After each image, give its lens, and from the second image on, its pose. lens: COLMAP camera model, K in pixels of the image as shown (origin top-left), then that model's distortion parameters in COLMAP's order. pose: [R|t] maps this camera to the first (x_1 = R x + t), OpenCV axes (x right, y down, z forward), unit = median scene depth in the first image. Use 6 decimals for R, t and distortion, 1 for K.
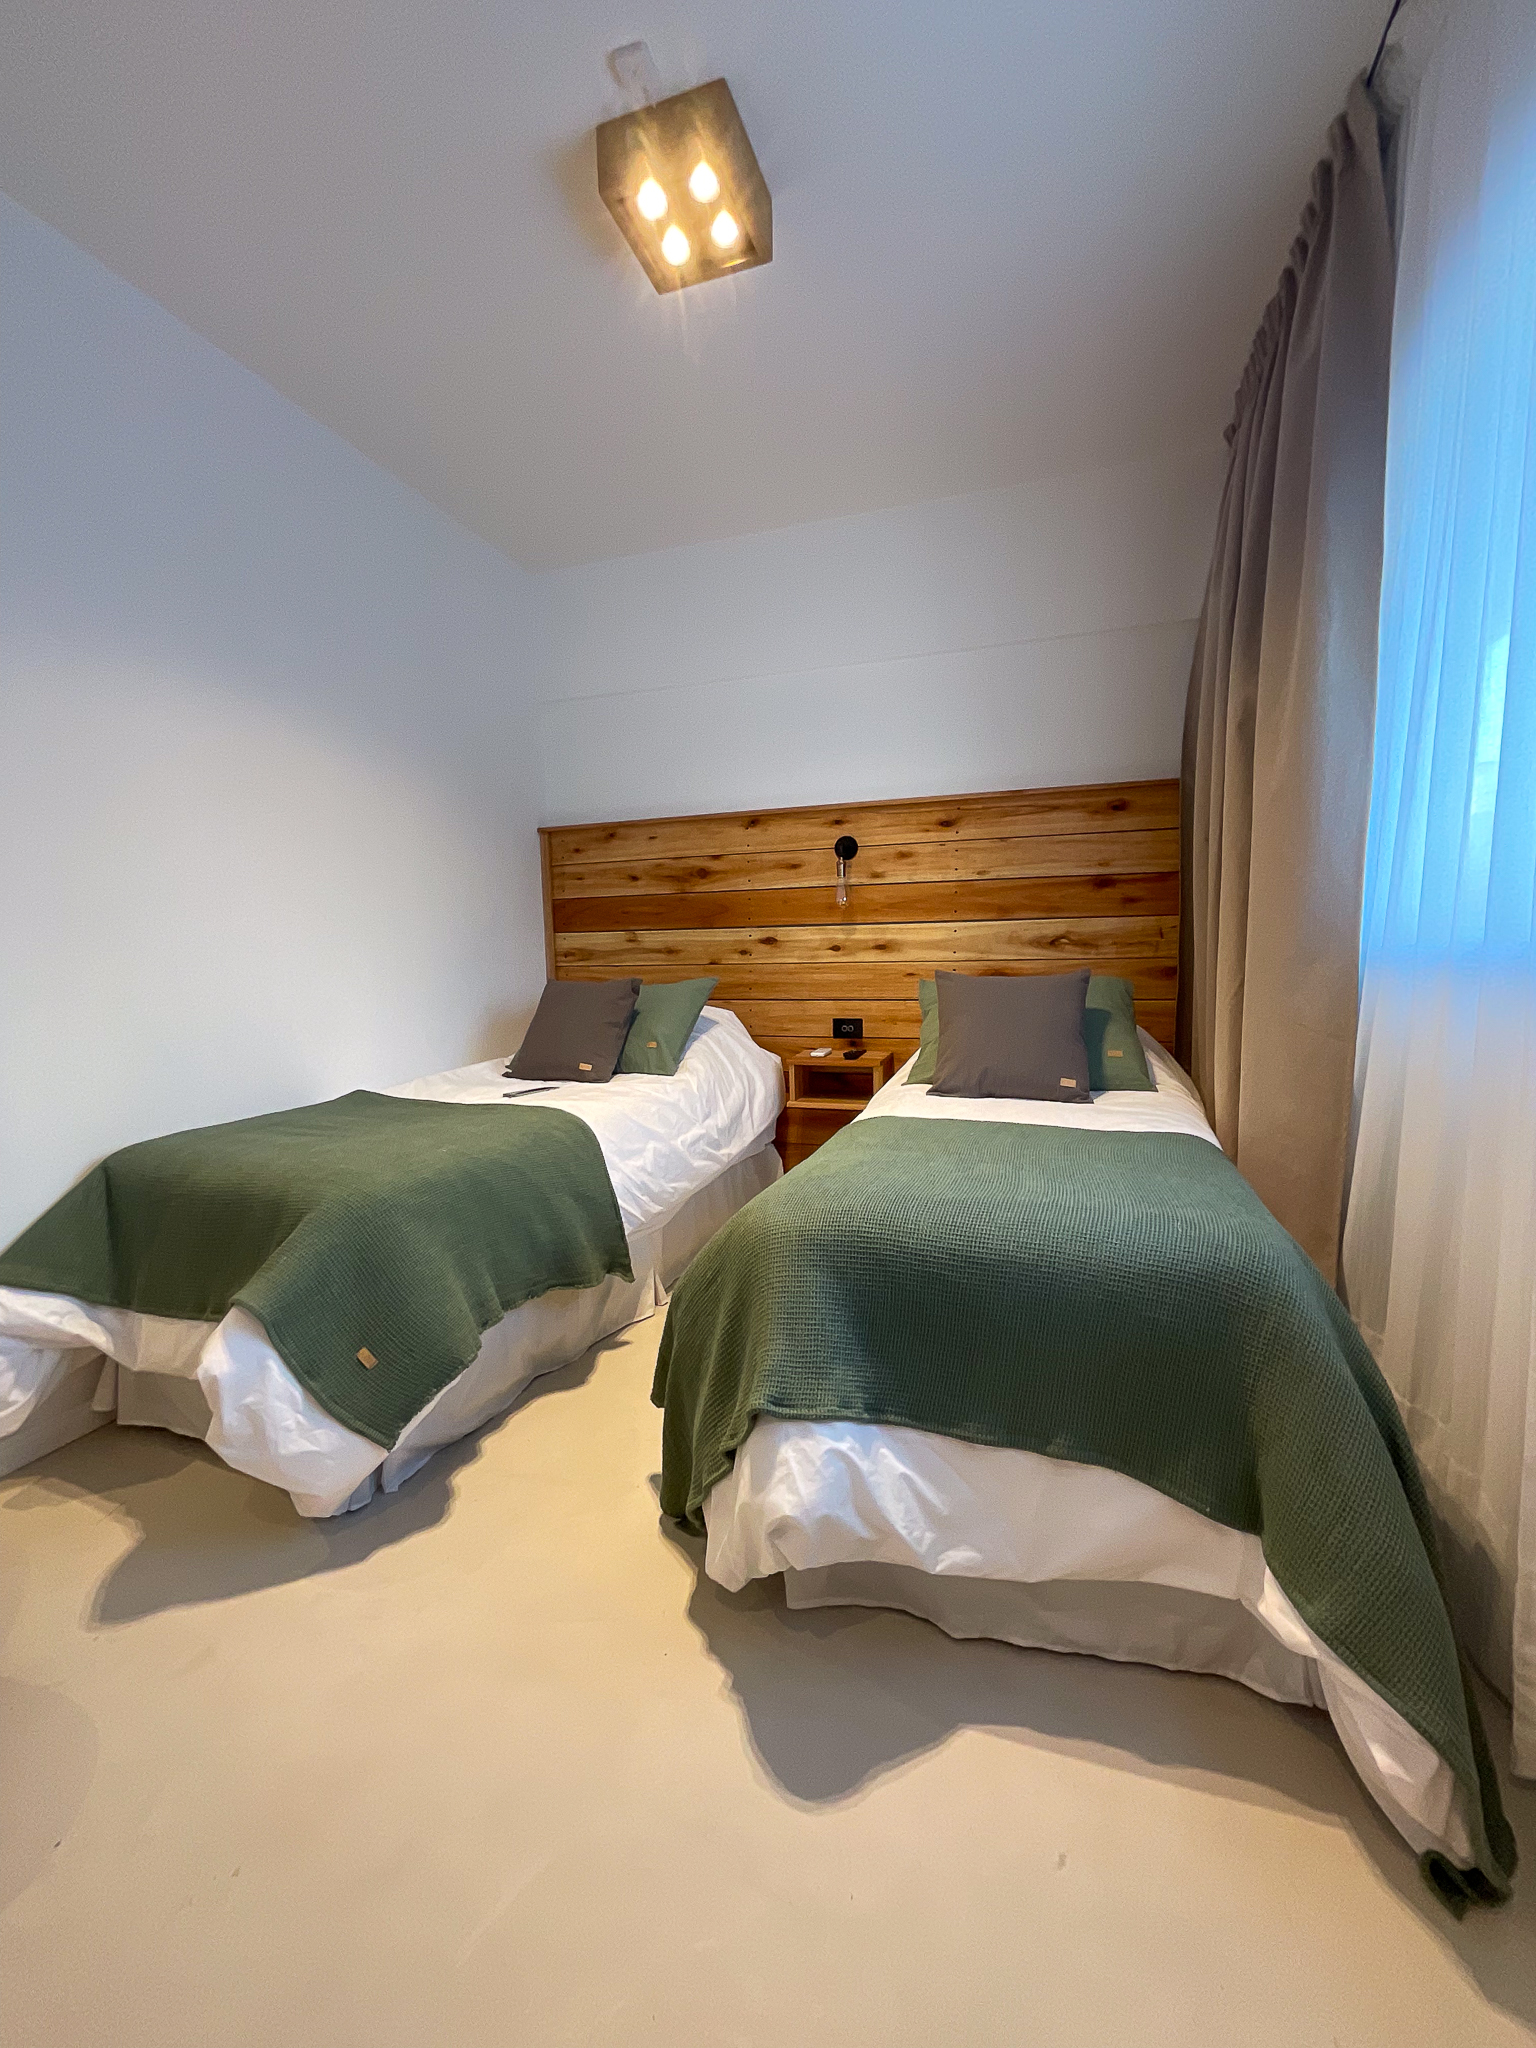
lens RADIAL K [[829.6, 0, 762.5], [0, 829.6, 1023.8], [0, 0, 1]] dist [0.000648, 0.000030]
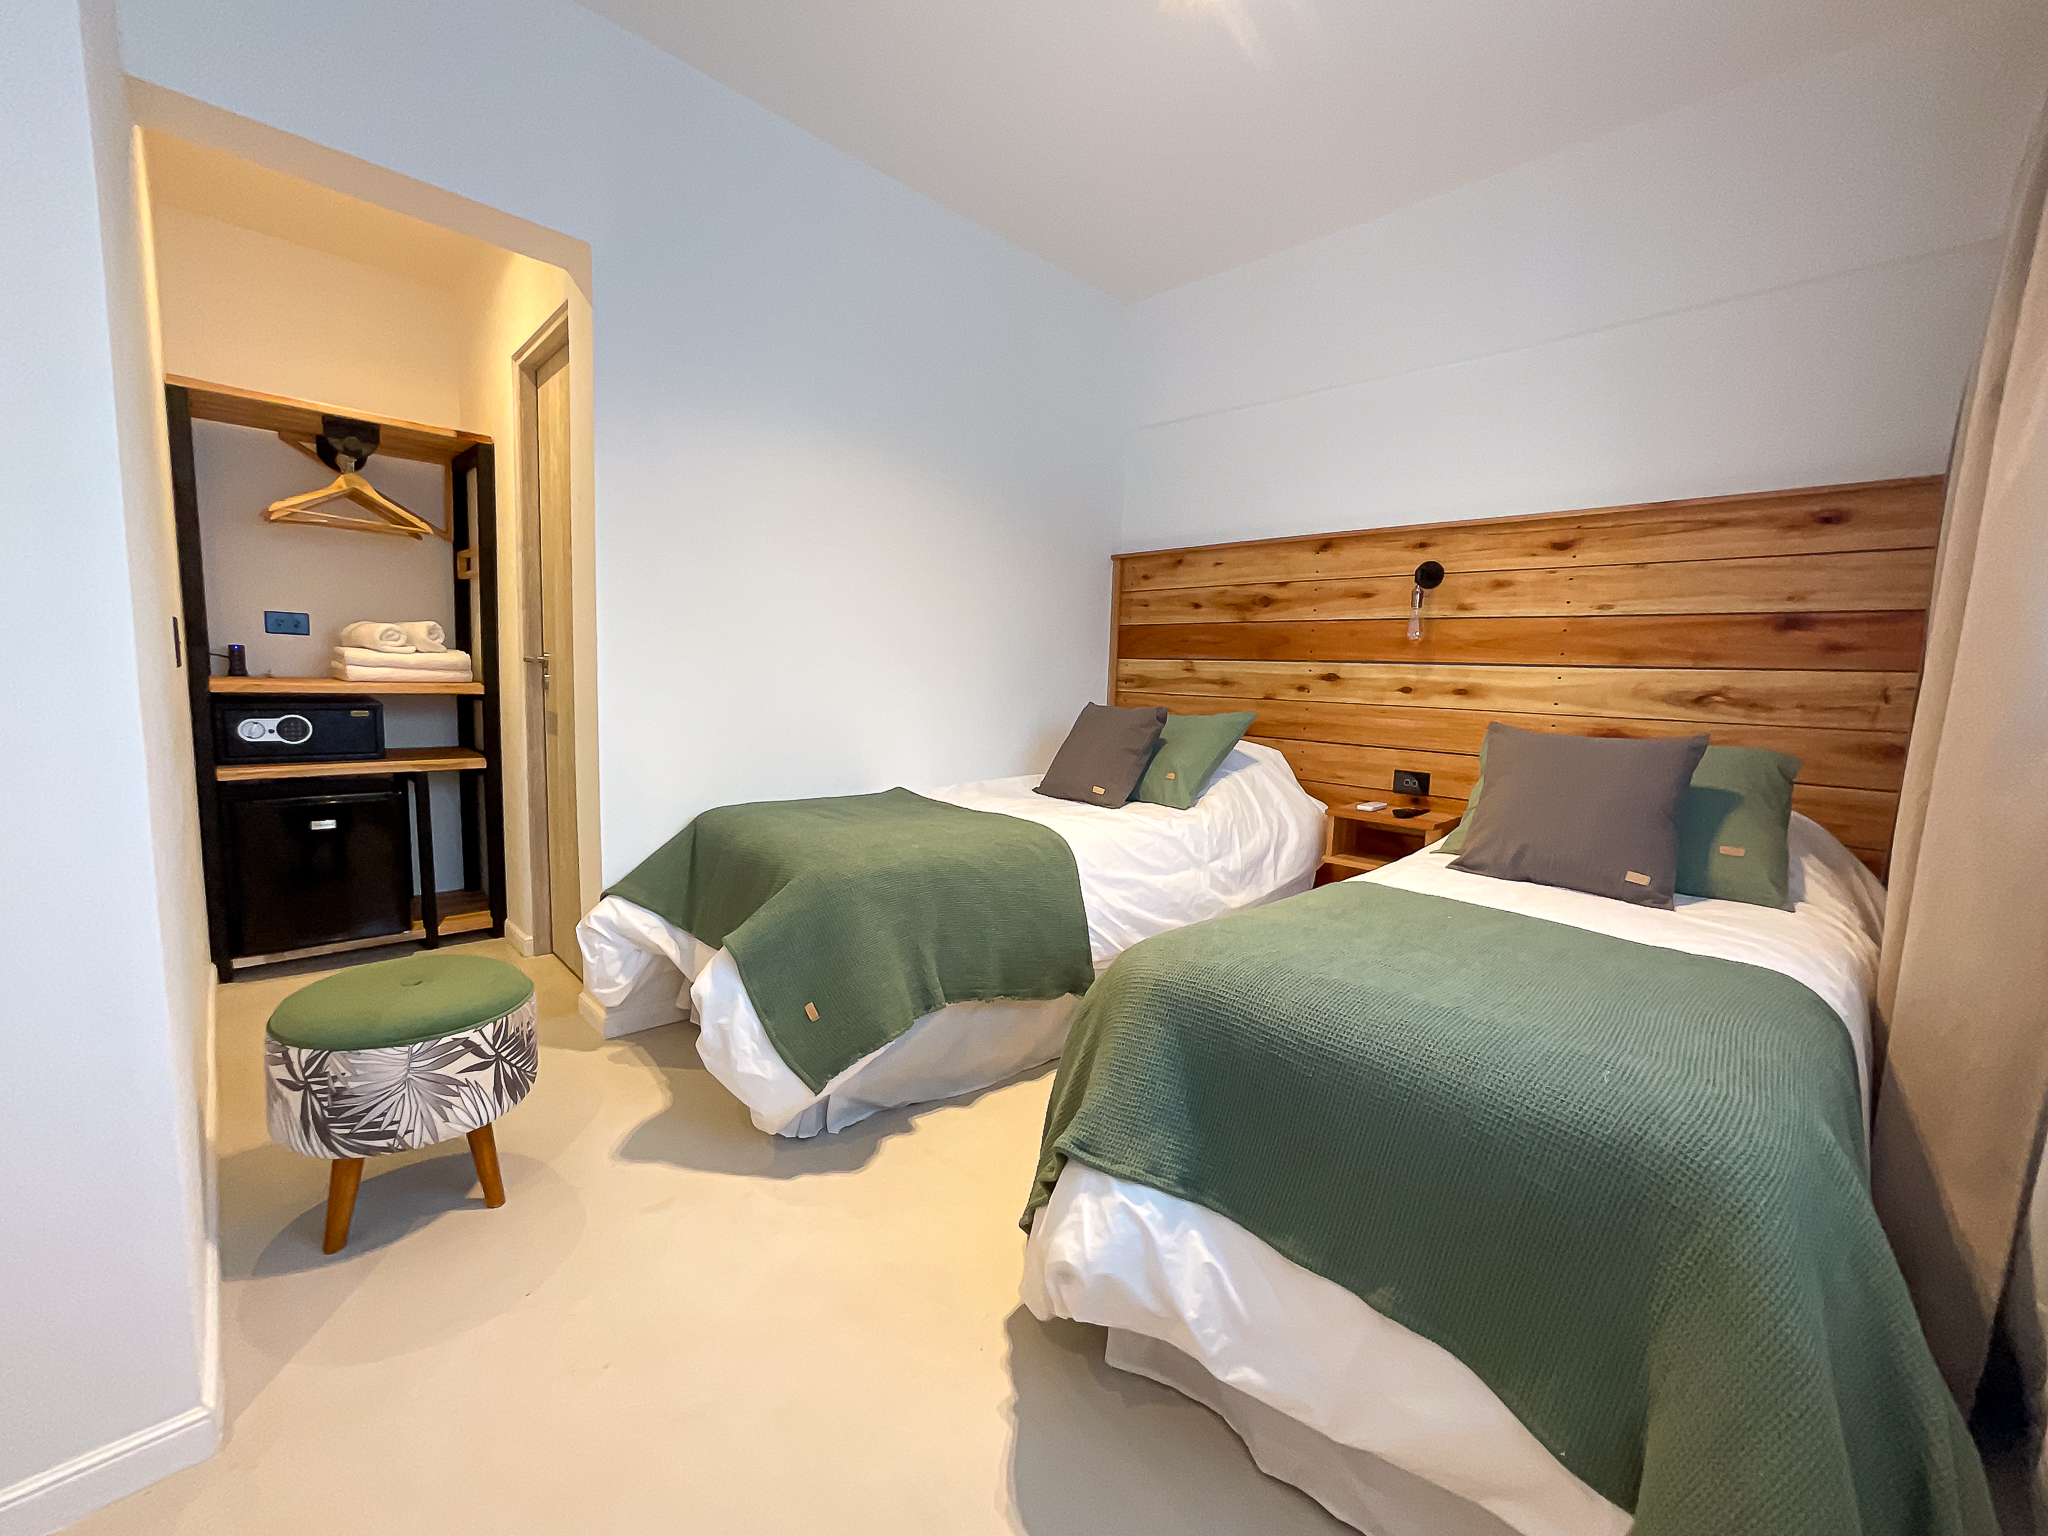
lens RADIAL K [[841.4, 0, 1024.0], [0, 841.4, 768.0], [0, 0, 1]] dist [-0.046119, 0.027758]
pose [[0.892346, 0.101753, -0.439733, 0.152296], [-0.096138, 0.994749, 0.035090, -0.002355], [0.440994, 0.010963, 0.897443, 0.046353]]
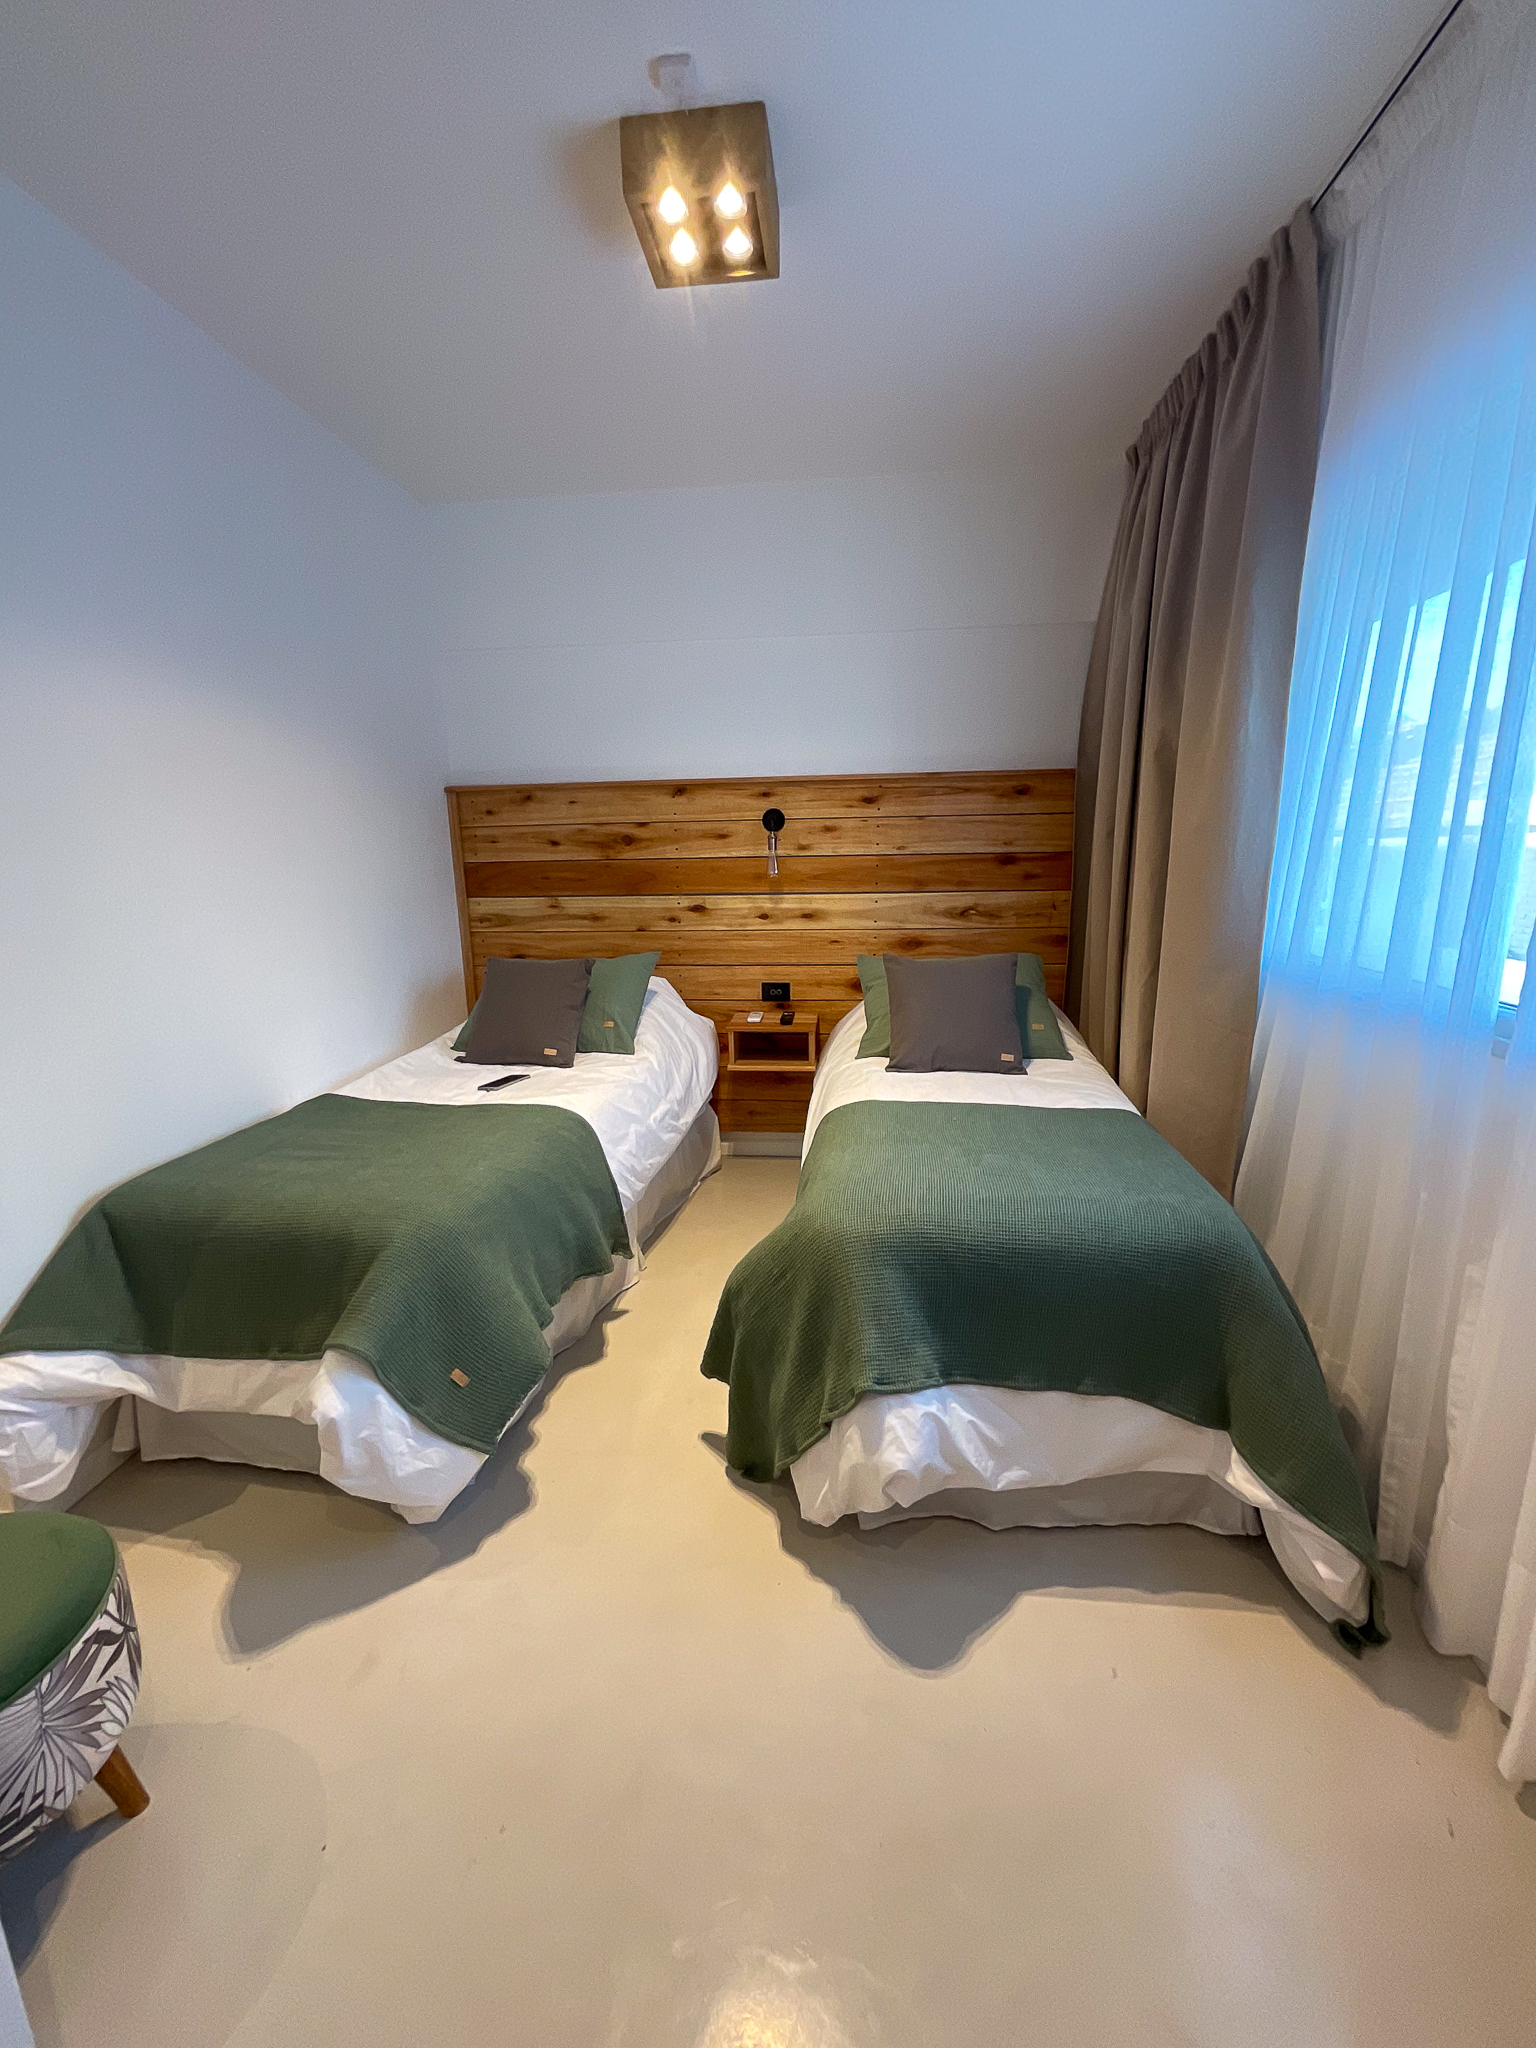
lens RADIAL K [[829.6, 0, 762.5], [0, 829.6, 1023.8], [0, 0, 1]] dist [0.000648, 0.000030]
pose [[0.976271, -0.043374, 0.212165, -0.174501], [0.018571, 0.992896, 0.117529, -0.097739], [-0.215755, -0.110800, 0.970141, -0.042707]]
